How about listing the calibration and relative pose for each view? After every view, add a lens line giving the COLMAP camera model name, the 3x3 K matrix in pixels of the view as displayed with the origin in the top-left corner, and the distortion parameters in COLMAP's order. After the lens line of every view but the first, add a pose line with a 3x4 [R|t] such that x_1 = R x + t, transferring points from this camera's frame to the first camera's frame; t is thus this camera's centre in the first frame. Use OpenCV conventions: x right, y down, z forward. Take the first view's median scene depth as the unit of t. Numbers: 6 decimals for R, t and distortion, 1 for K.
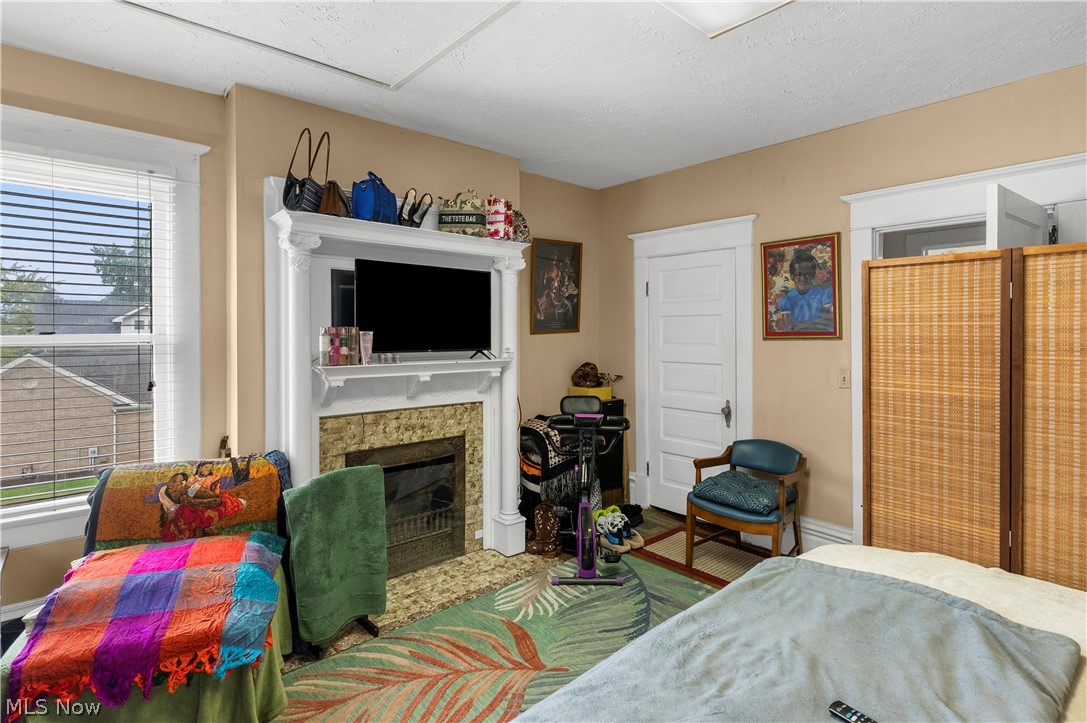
lens RADIAL K [[528.0, 0, 554.4], [0, 528.0, 331.1], [0, 0, 1]] dist [0.002186, -0.002015]
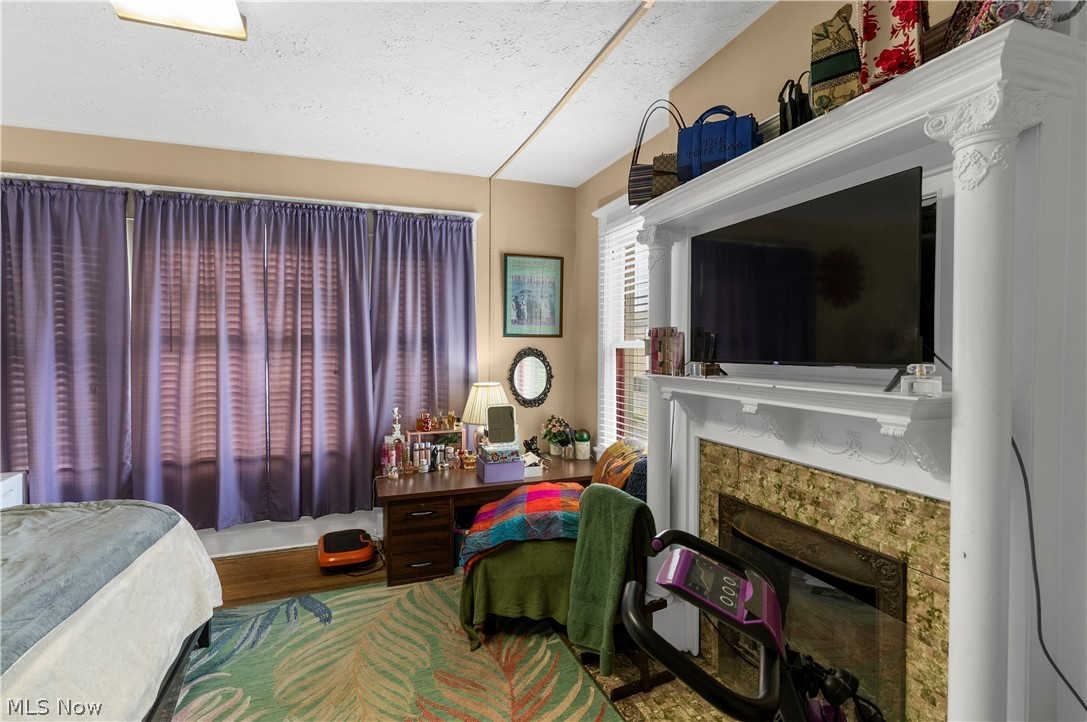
lens RADIAL K [[528.0, 0, 546.7], [0, 528.0, 360.4], [0, 0, 1]] dist [0.002186, -0.002015]
pose [[-0.358226, 0.018469, -0.933452, 0.369832], [-0.002968, 0.999777, 0.020920, 0.023277], [0.933630, 0.010264, -0.358091, 0.957791]]
